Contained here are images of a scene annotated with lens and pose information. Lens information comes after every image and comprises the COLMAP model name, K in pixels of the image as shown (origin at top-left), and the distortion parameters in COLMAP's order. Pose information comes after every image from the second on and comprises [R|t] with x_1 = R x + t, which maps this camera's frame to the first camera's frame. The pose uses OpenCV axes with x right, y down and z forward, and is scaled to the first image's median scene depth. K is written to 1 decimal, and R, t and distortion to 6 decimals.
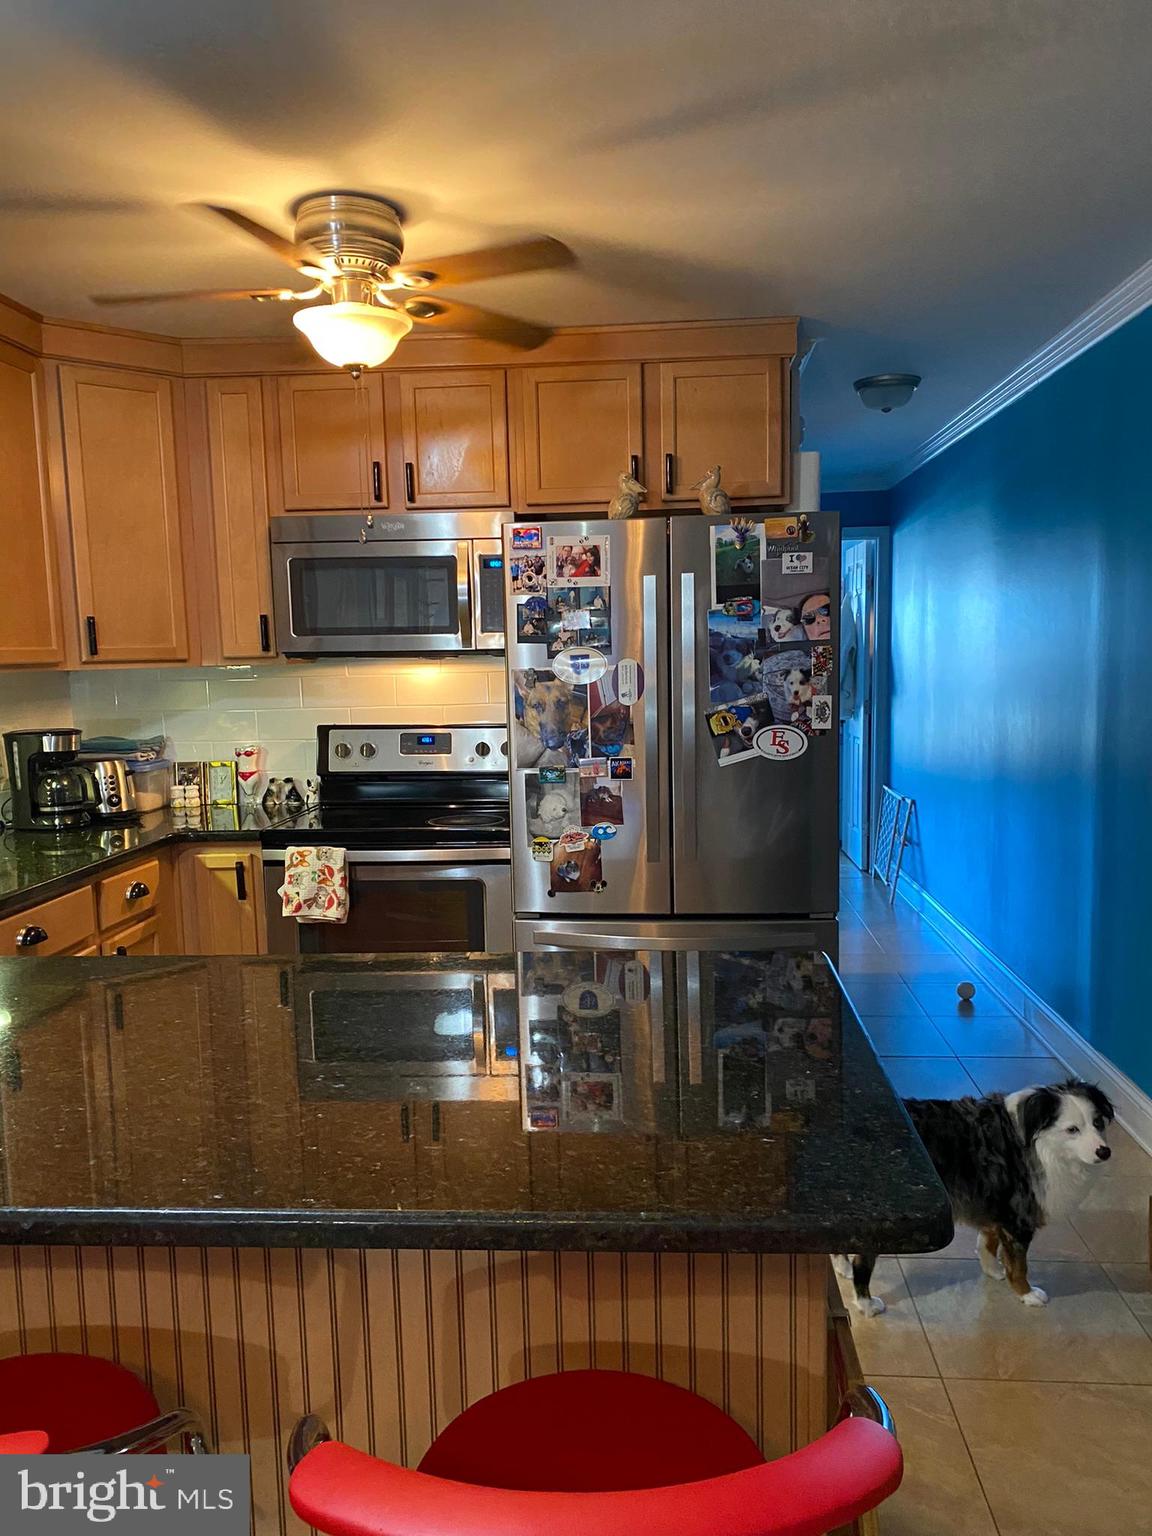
lens RADIAL K [[1145.7, 0, 582.6], [0, 1145.7, 773.8], [0, 0, 1]] dist [0.183977, -0.494843]
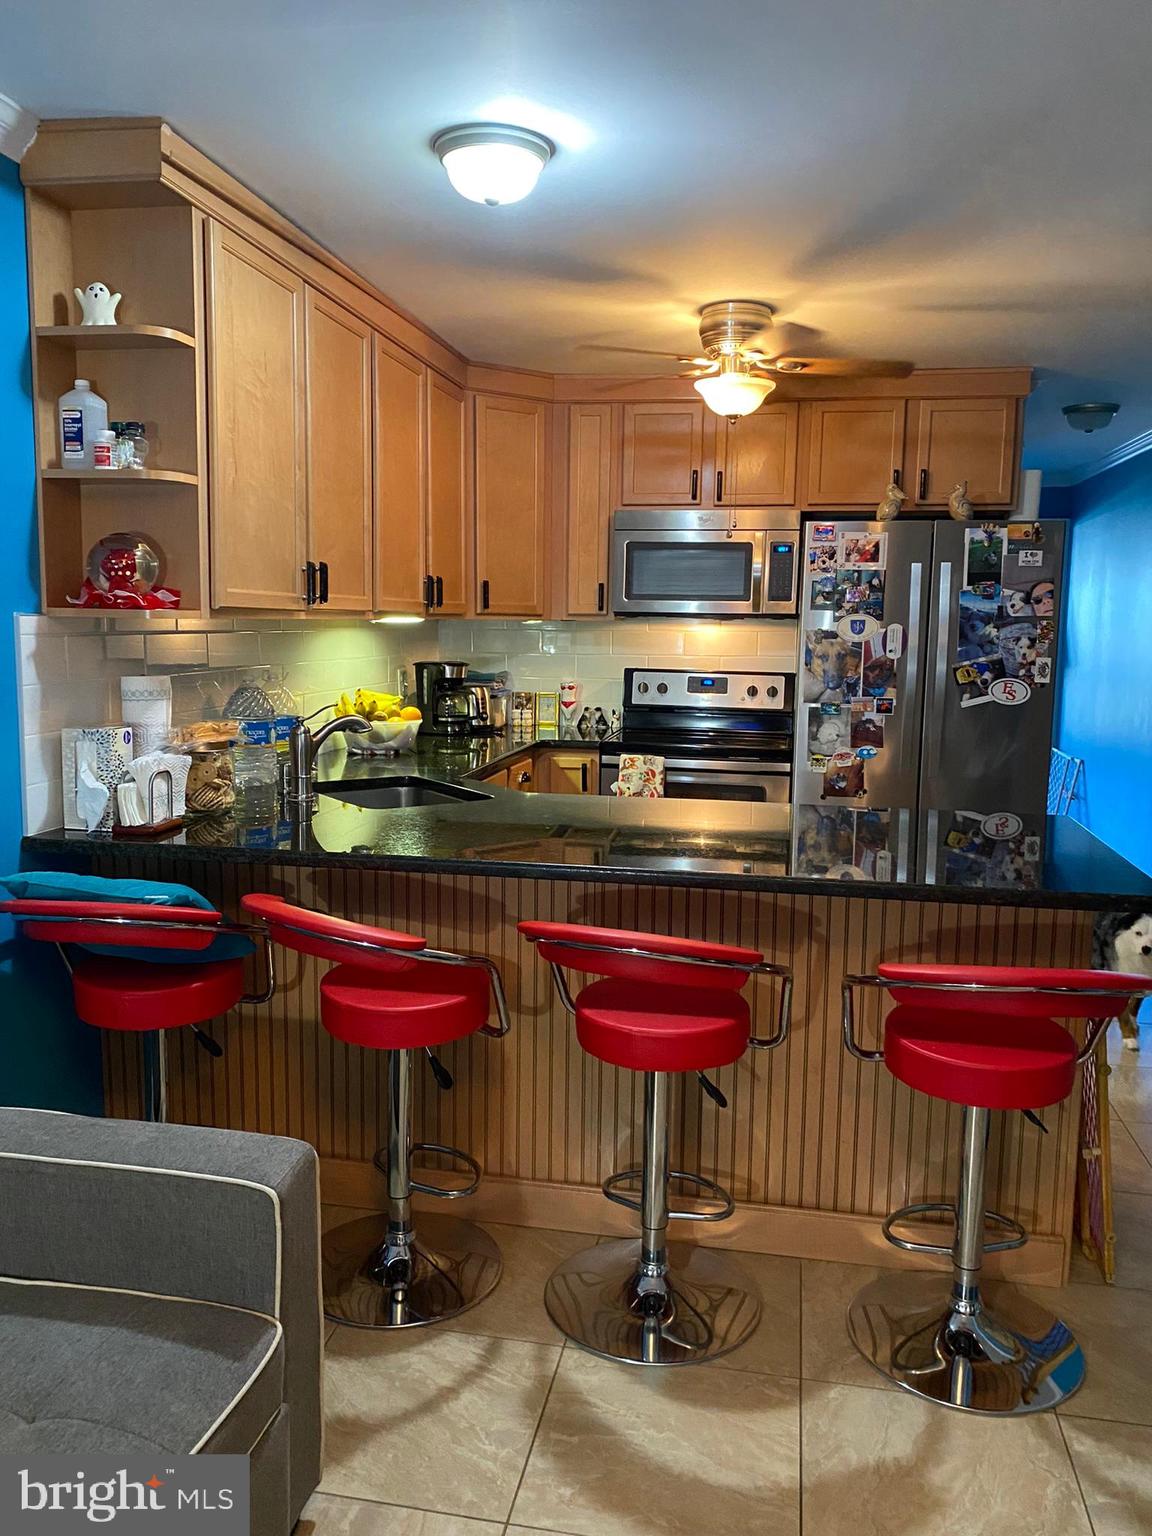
lens RADIAL K [[1149.5, 0, 587.5], [0, 1149.5, 745.9], [0, 0, 1]] dist [0.159408, -0.501301]
pose [[0.993817, 0.049785, -0.099239, -0.167966], [-0.049253, 0.998756, 0.007802, 0.046708], [0.099504, -0.002866, 0.995033, -0.368382]]
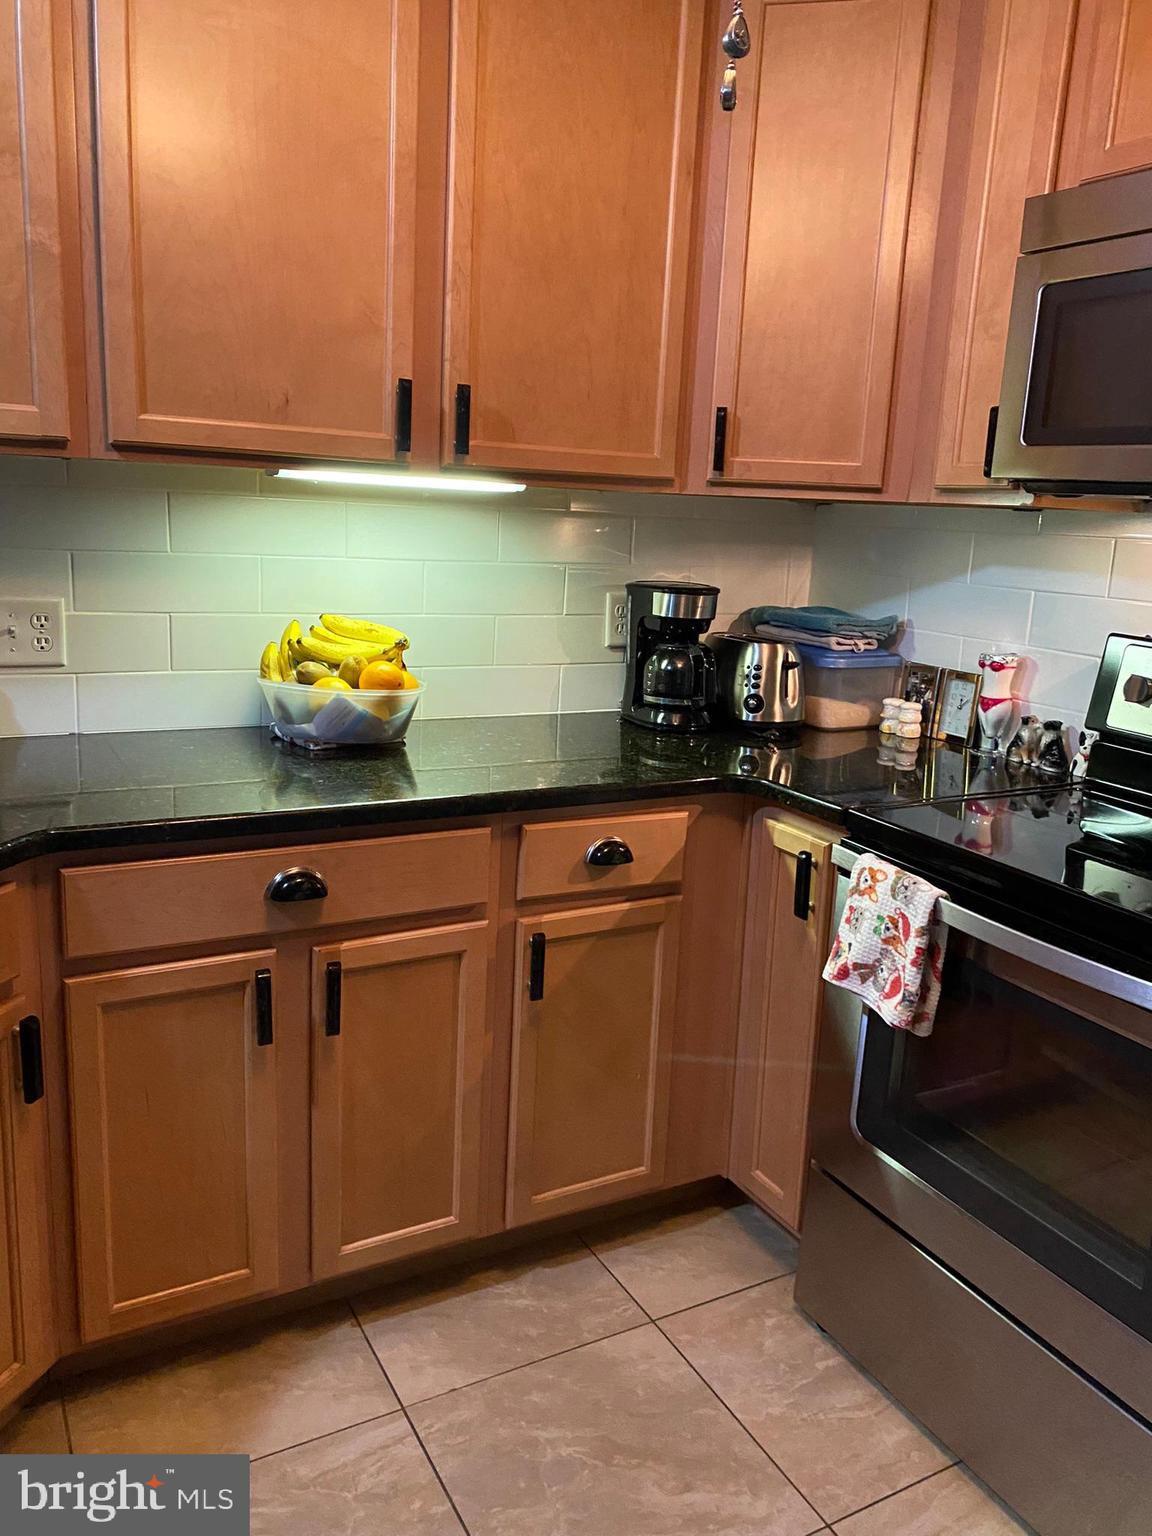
lens RADIAL K [[1145.7, 0, 582.6], [0, 1145.7, 773.8], [0, 0, 1]] dist [0.183977, -0.494843]
pose [[0.545975, 0.237046, -0.803568, 0.089414], [-0.149590, 0.971307, 0.184891, -0.050799], [0.824339, 0.019259, 0.565769, 0.629419]]
